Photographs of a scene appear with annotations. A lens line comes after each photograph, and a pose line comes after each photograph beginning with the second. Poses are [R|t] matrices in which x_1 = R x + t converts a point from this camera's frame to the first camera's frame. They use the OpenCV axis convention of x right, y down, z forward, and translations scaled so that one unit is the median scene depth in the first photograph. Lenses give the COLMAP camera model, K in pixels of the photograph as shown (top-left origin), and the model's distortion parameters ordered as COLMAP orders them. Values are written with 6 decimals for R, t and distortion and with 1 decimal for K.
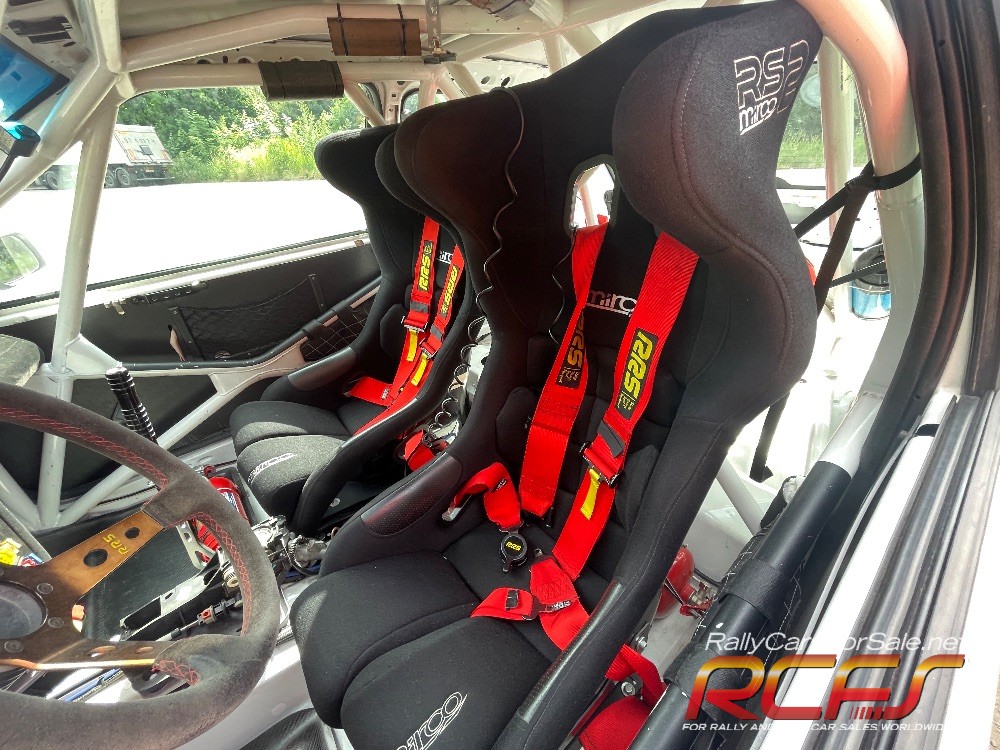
lens RADIAL K [[400.9, 0, 495.0], [0, 400.9, 383.0], [0, 0, 1]] dist [-0.002482, 0.000350]
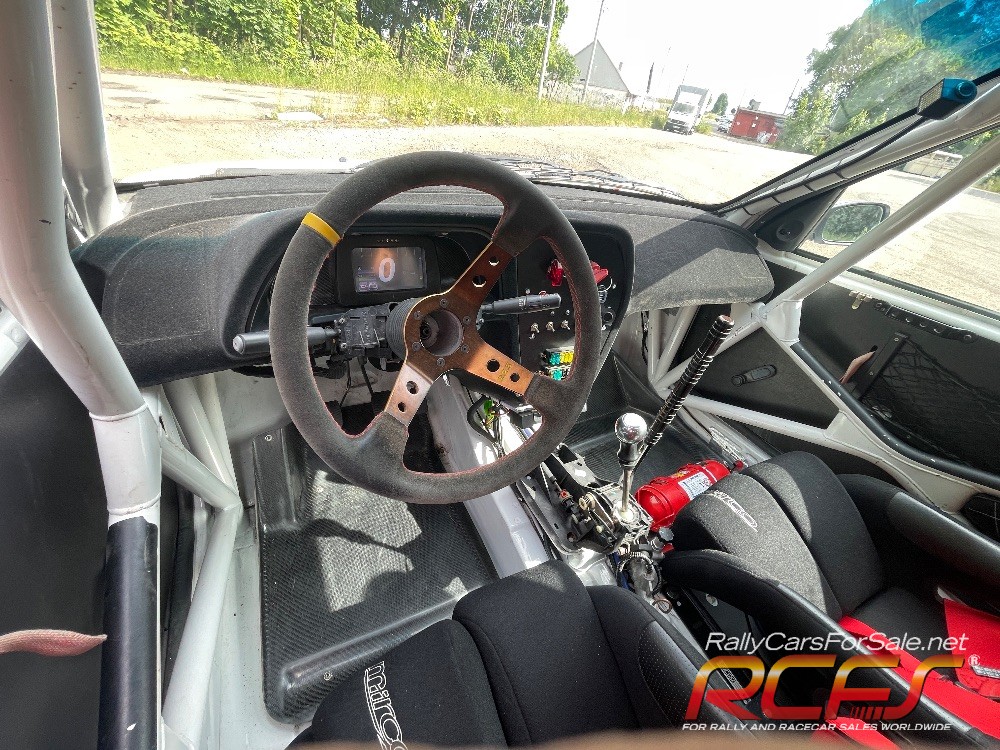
lens RADIAL K [[400.9, 0, 497.9], [0, 400.9, 372.1], [0, 0, 1]] dist [-0.002482, 0.000350]
pose [[-0.202343, 0.576838, -0.791401, 0.024818], [-0.605581, 0.561387, 0.564018, -0.109024], [0.769629, 0.593383, 0.235730, 0.243829]]
